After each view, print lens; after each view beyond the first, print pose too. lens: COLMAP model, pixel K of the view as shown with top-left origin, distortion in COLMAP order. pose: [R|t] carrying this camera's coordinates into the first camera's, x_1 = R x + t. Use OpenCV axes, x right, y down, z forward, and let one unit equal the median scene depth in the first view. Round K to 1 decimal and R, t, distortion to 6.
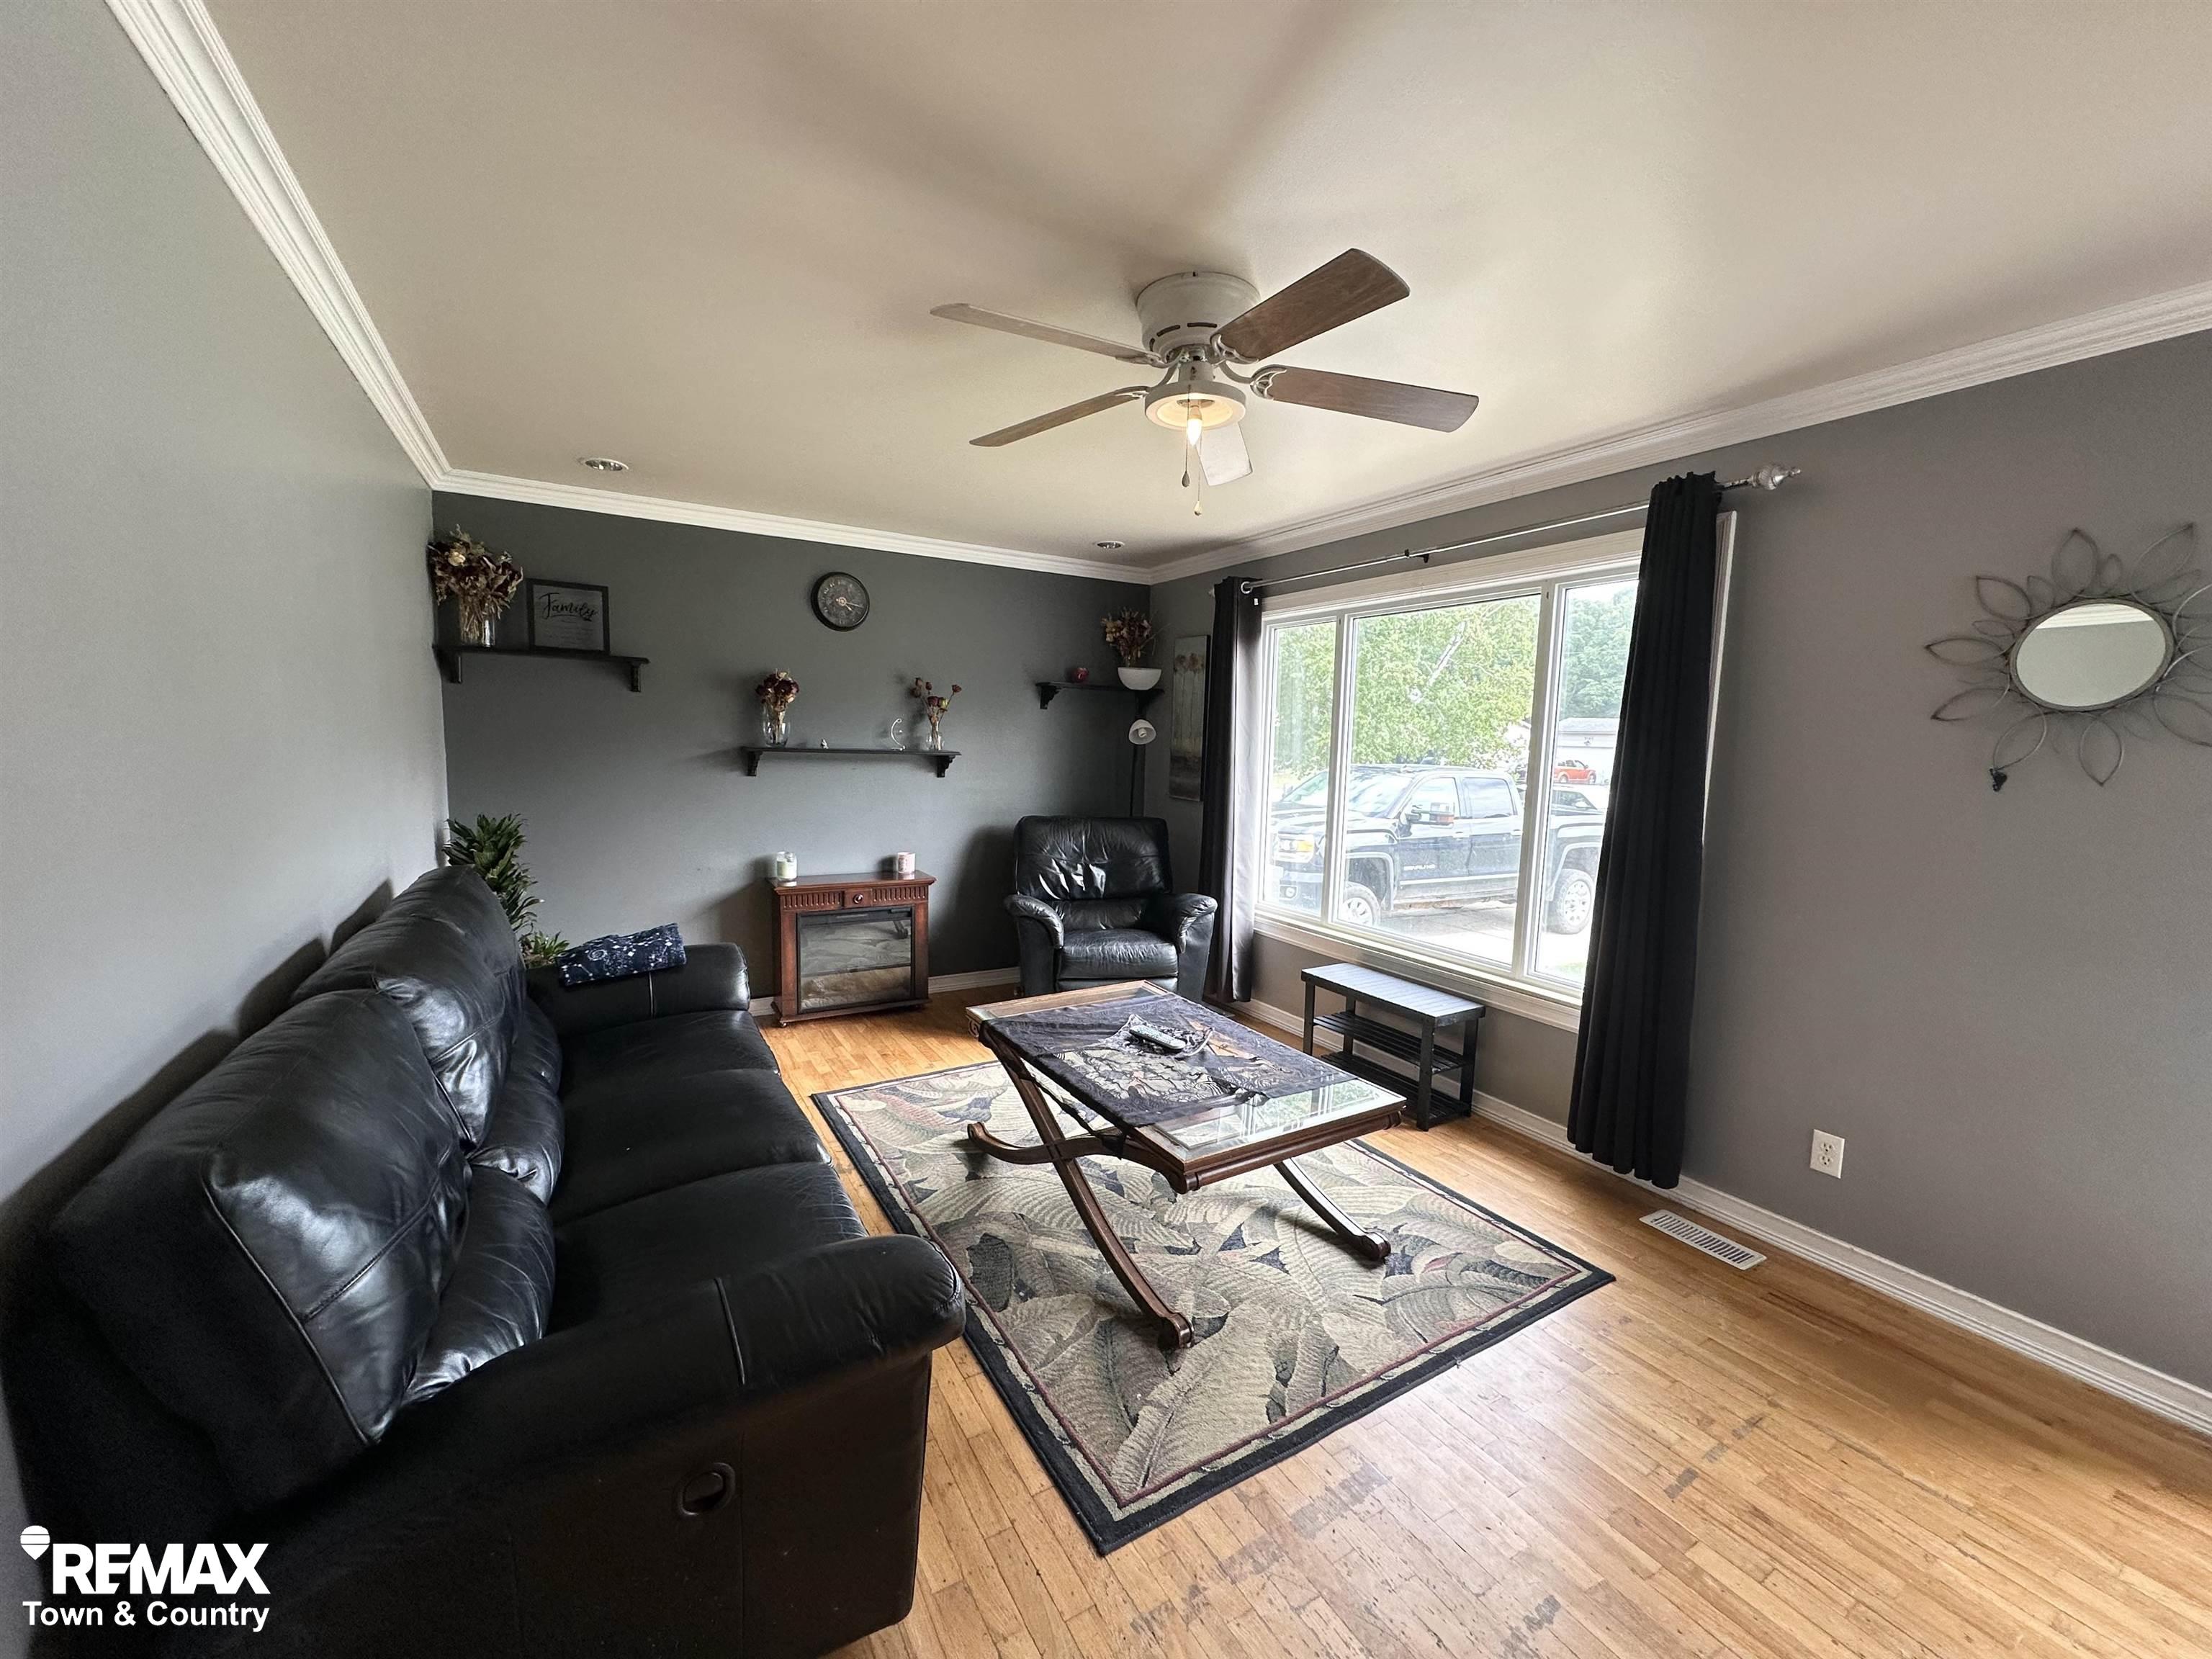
lens RADIAL K [[880.7, 0, 1106.0], [0, 880.7, 829.5], [0, 0, 1]] dist [-0.000875, -0.000176]
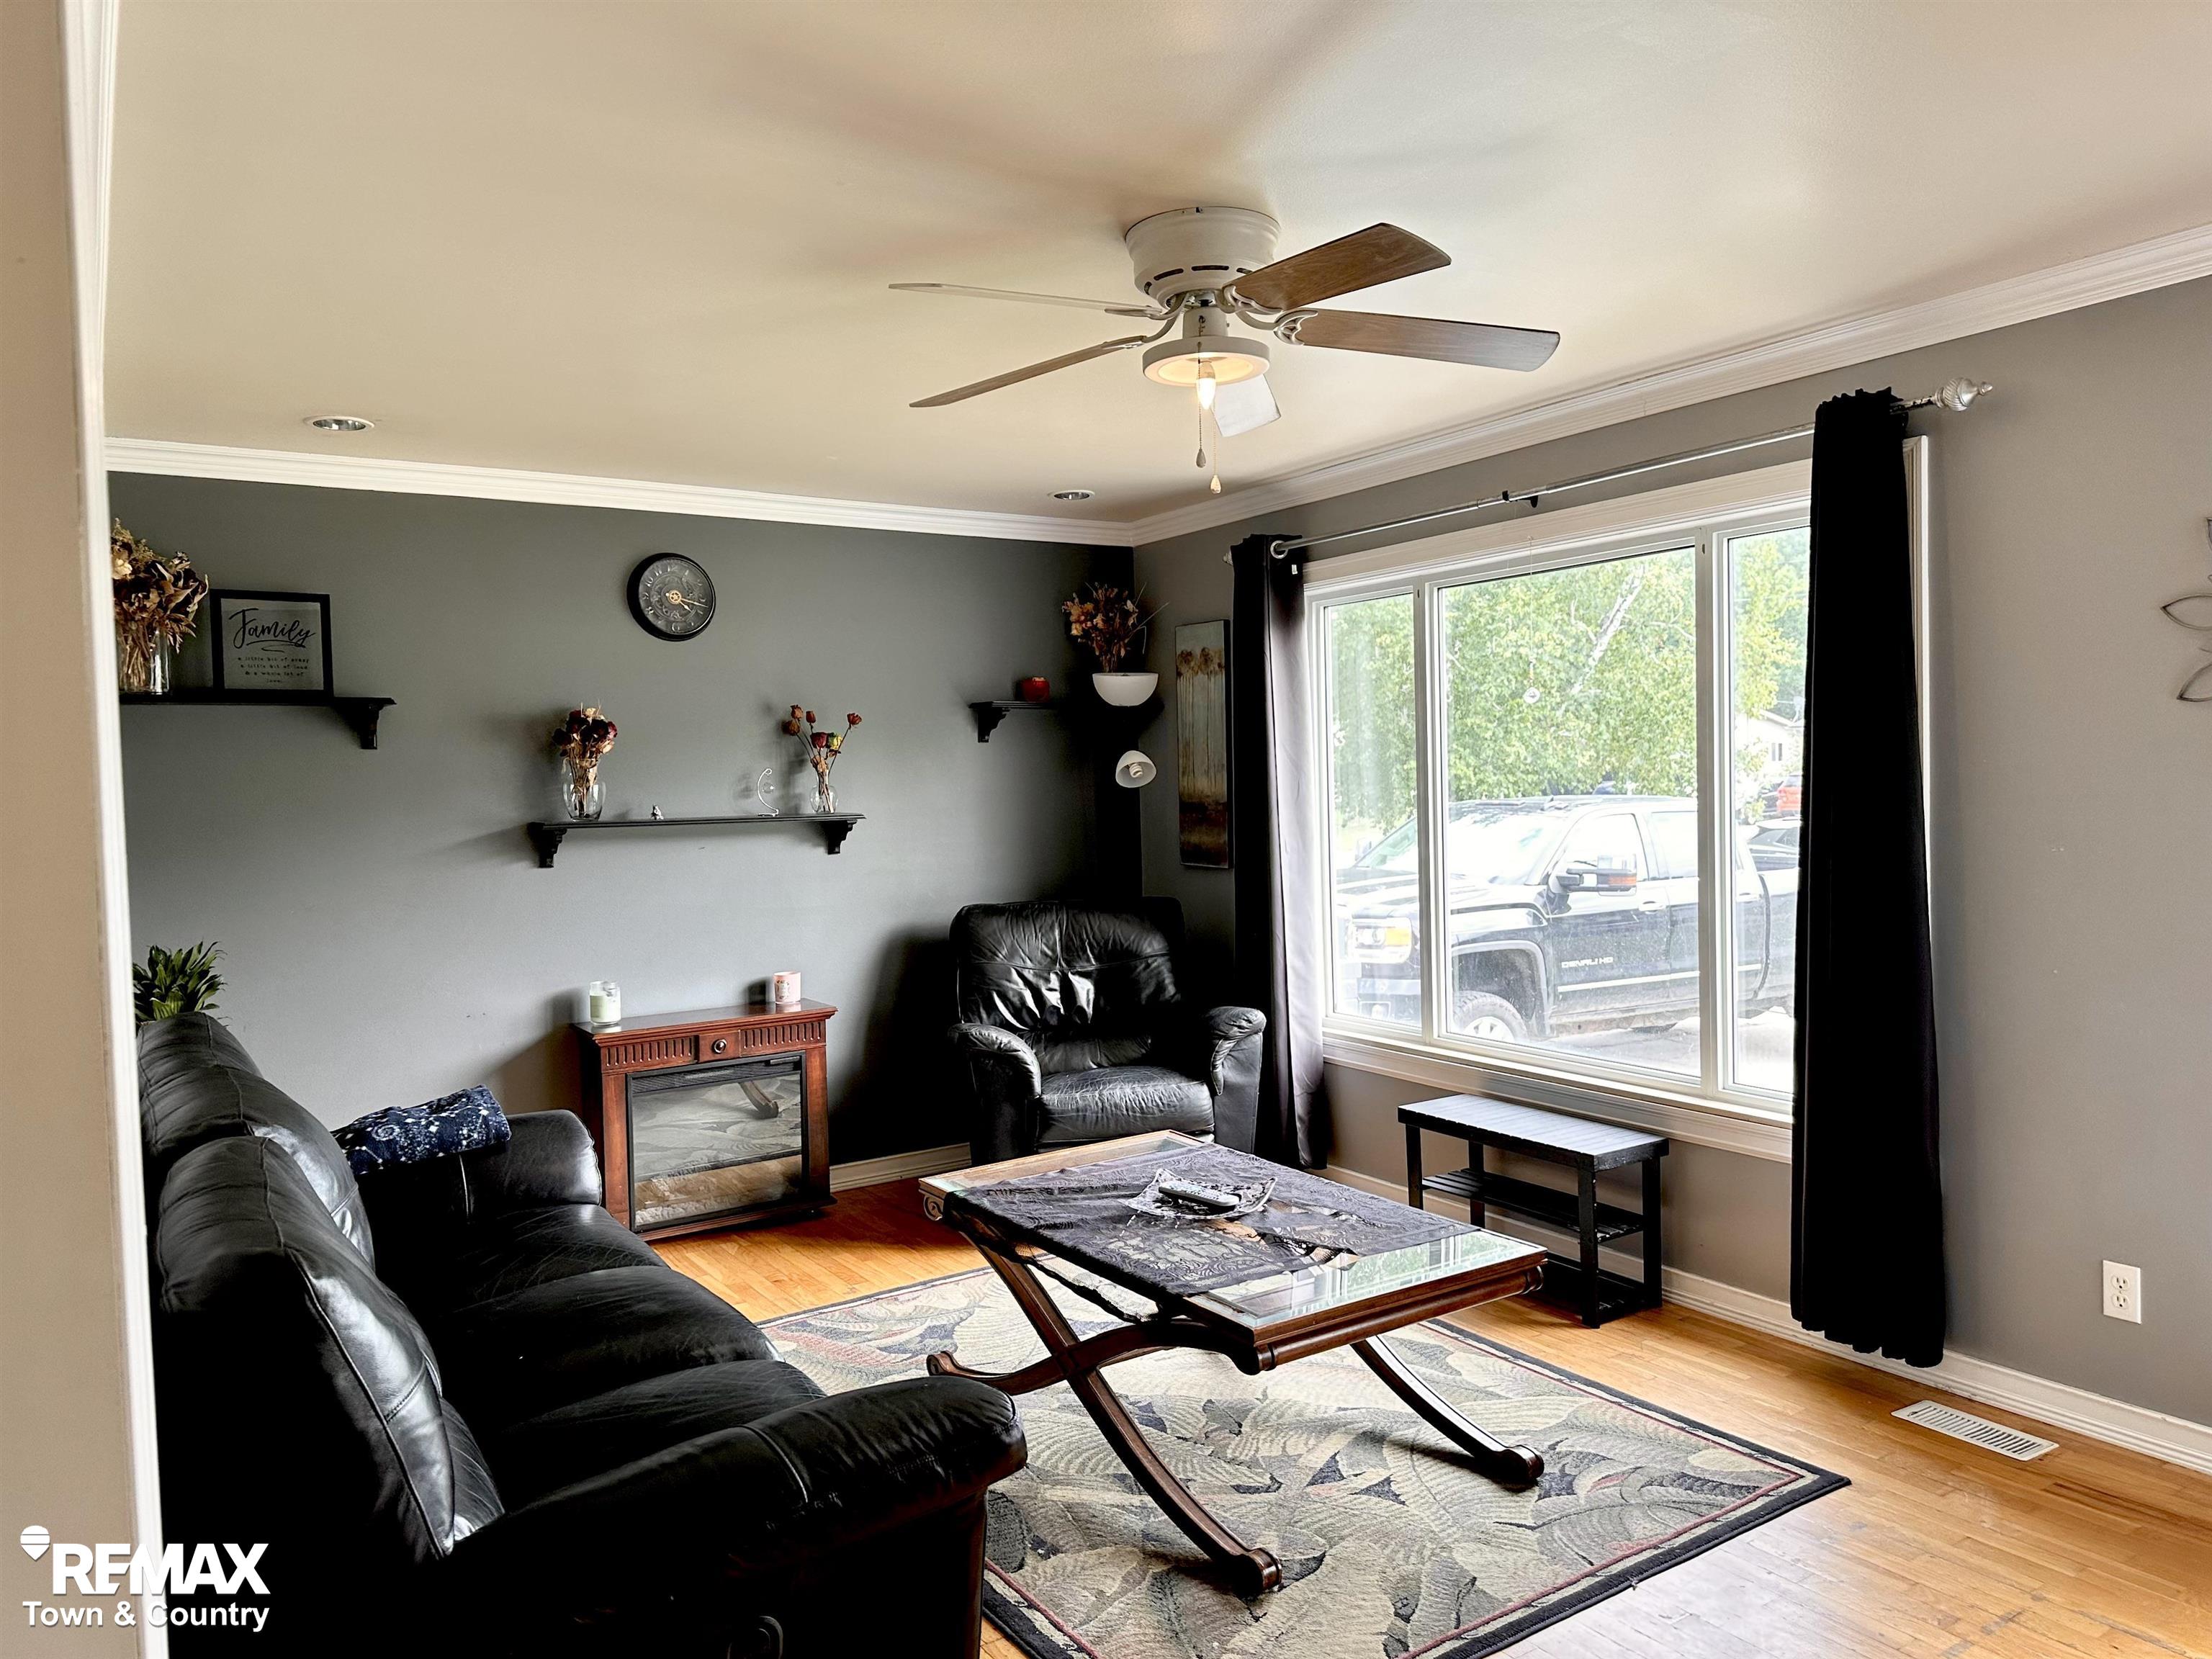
lens RADIAL K [[1548.3, 0, 1106.0], [0, 1548.3, 829.5], [0, 0, 1]] dist [0.123271, -0.187689]
pose [[0.997766, -0.054989, 0.037932, -0.041218], [0.057505, 0.995973, -0.068785, 0.019960], [-0.033997, 0.070812, 0.996910, -0.235041]]
